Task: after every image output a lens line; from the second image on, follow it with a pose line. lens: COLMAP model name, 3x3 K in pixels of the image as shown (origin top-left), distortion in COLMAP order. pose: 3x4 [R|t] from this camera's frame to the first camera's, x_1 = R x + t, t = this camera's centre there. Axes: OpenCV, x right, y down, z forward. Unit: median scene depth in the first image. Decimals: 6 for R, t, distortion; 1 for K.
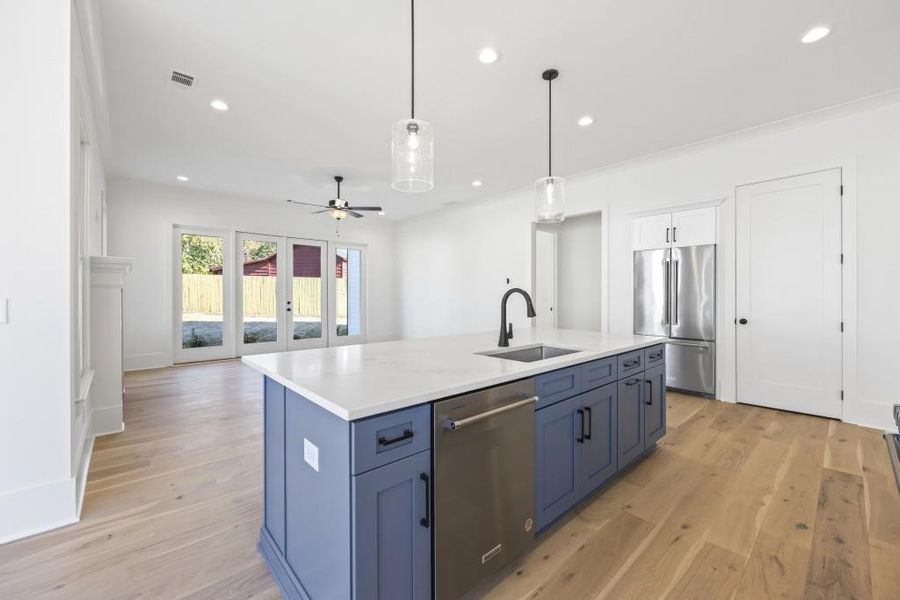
lens RADIAL K [[361.8, 0, 454.7], [0, 361.8, 296.9], [0, 0, 1]] dist [-0.003025, -0.000223]
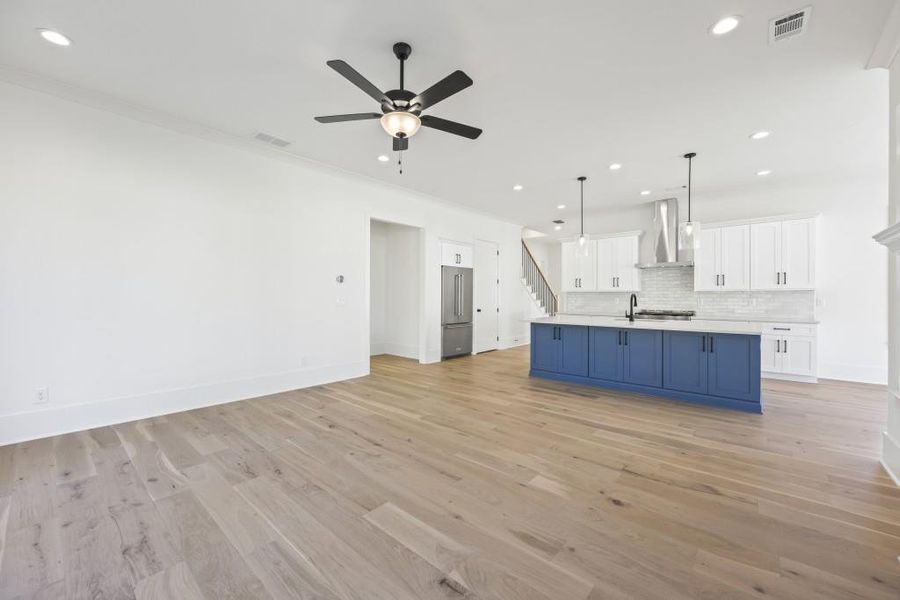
lens RADIAL K [[361.8, 0, 453.6], [0, 361.8, 297.0], [0, 0, 1]] dist [-0.003025, -0.000223]
pose [[-0.118932, -0.002704, 0.992899, -0.759006], [0.001198, 0.999995, 0.002867, -0.006094], [-0.992902, 0.001531, -0.118928, 0.944553]]
